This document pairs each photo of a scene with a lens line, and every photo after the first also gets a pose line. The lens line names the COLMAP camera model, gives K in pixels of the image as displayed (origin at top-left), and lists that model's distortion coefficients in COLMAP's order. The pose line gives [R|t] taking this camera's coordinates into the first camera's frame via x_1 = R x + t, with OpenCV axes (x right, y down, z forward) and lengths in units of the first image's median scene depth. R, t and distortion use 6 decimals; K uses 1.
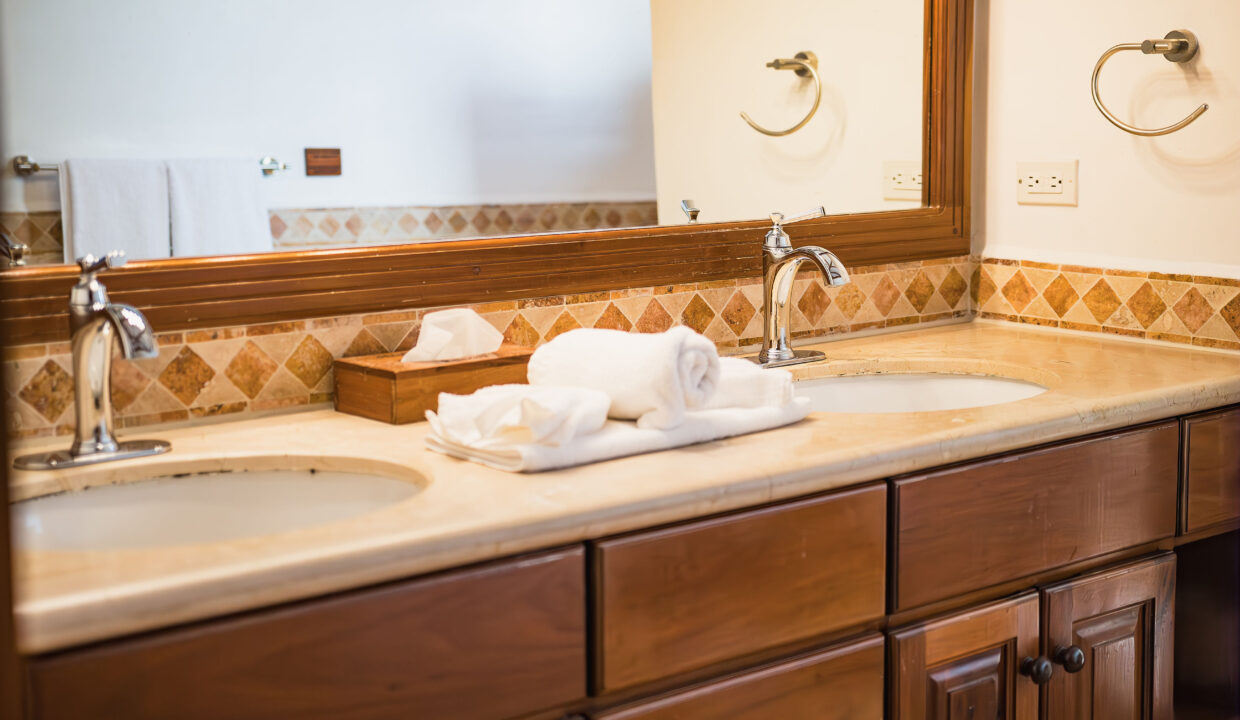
lens RADIAL K [[1728.3, 0, 635.7], [0, 1728.3, 360.9], [0, 0, 1]] dist [0.102537, 0.000000]
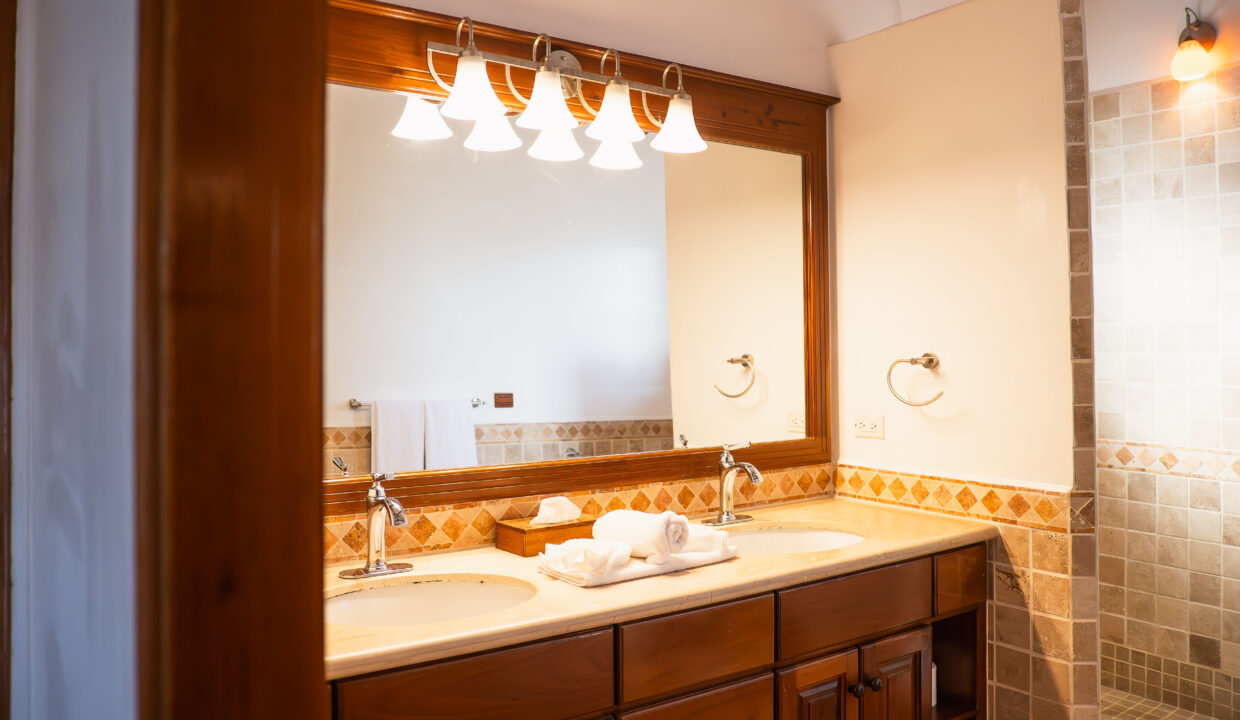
lens RADIAL K [[966.8, 0, 635.3], [0, 966.8, 339.2], [0, 0, 1]] dist [-0.083524, 0.064587]
pose [[0.998520, 0.001997, -0.054356, 0.038360], [-0.010186, 0.988512, -0.150797, -0.037542], [0.053431, 0.151127, 0.987069, -0.091113]]
